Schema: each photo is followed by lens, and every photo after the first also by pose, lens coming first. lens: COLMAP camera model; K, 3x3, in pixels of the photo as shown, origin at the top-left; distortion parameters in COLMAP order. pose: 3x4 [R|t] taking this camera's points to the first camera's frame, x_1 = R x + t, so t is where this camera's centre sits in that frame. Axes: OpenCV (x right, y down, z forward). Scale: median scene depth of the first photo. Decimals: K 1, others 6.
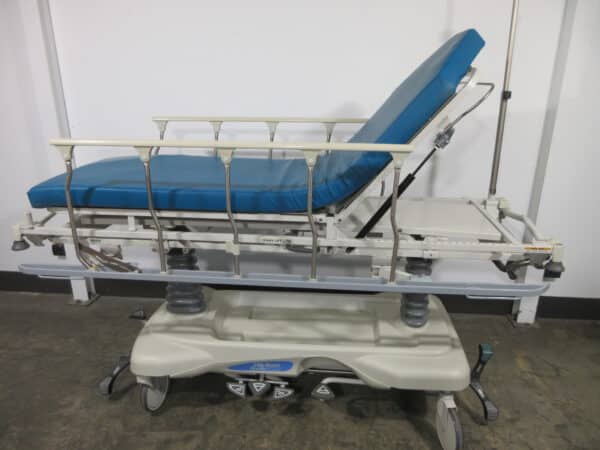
lens RADIAL K [[448.3, 0, 297.4], [0, 448.3, 219.6], [0, 0, 1]] dist [0.011044, -0.010112]
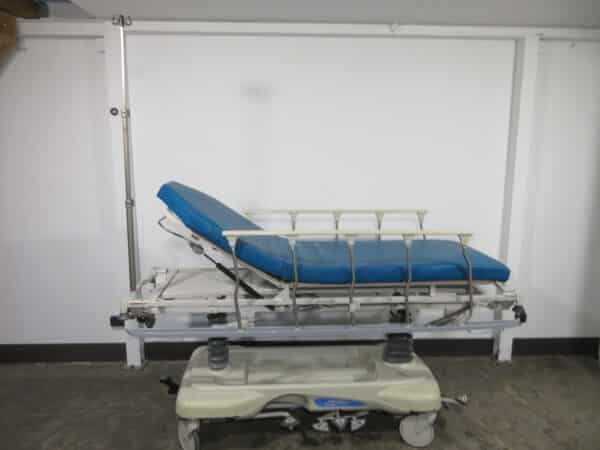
lens RADIAL K [[444.0, 0, 302.0], [0, 444.0, 222.5], [0, 0, 1]] dist [0.008948, -0.001992]
pose [[0.991356, -0.020273, 0.129625, -0.290597], [0.040471, 0.987063, -0.155143, 0.020709], [-0.124803, 0.159048, 0.979351, -0.303211]]
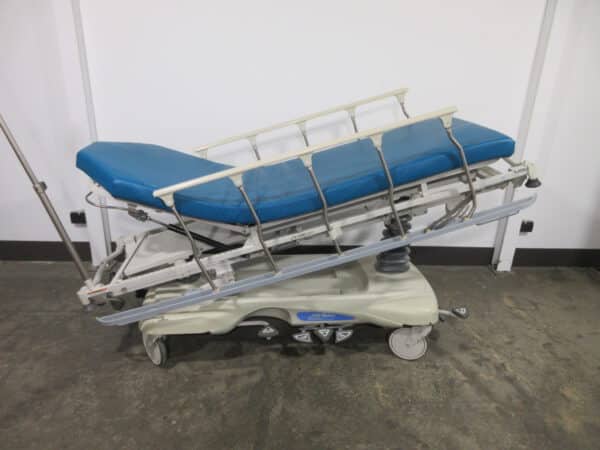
lens RADIAL K [[444.0, 0, 301.2], [0, 444.0, 225.6], [0, 0, 1]] dist [0.008948, -0.001992]
pose [[0.989209, -0.020273, 0.145102, -0.251575], [0.011558, 0.998092, 0.060655, 0.043189], [-0.146055, -0.058324, 0.987556, -0.100675]]
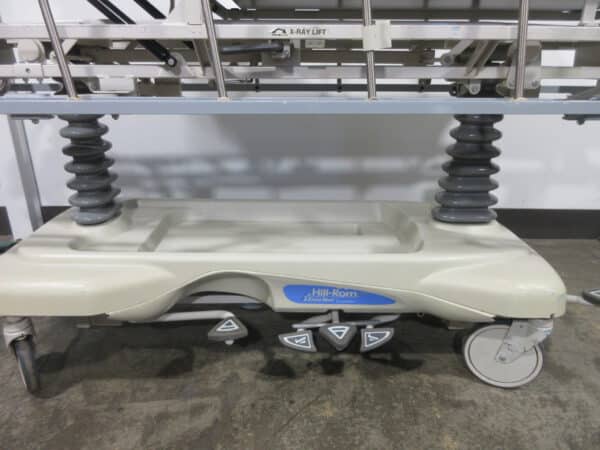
lens RADIAL K [[444.0, 0, 300.3], [0, 444.0, 220.1], [0, 0, 1]] dist [0.008948, -0.001992]
pose [[0.997032, -0.026088, 0.072434, -0.132486], [0.024938, 0.999549, 0.016731, 0.212608], [-0.072838, -0.014875, 0.997233, 0.376725]]
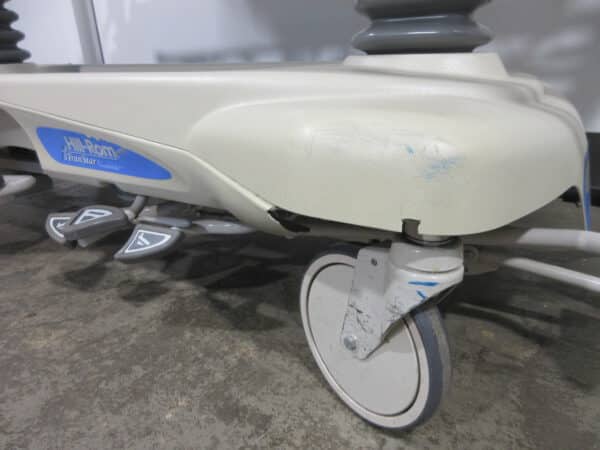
lens RADIAL K [[444.0, 0, 296.7], [0, 444.0, 222.3], [0, 0, 1]] dist [0.008948, -0.001992]
pose [[0.897719, 0.130017, -0.420947, 0.216647], [-0.111585, 0.991409, 0.068247, 0.329208], [0.426204, -0.014295, 0.904514, 0.700469]]
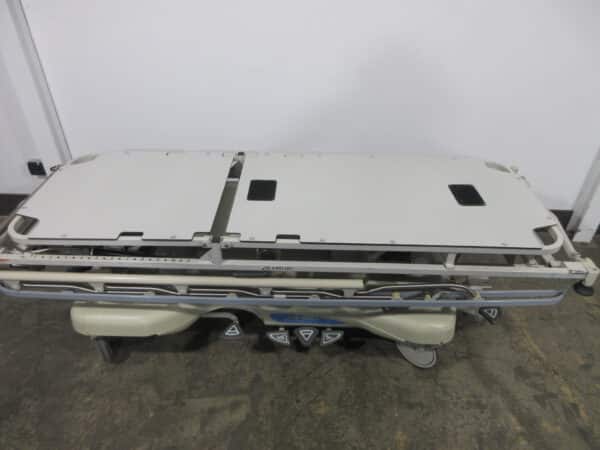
lens RADIAL K [[448.3, 0, 299.6], [0, 448.3, 220.0], [0, 0, 1]] dist [0.011044, -0.010112]
pose [[0.998367, -0.025029, 0.051346, -0.139959], [0.008921, 0.956181, 0.292639, -0.108642], [-0.056421, -0.291703, 0.954844, 0.237502]]
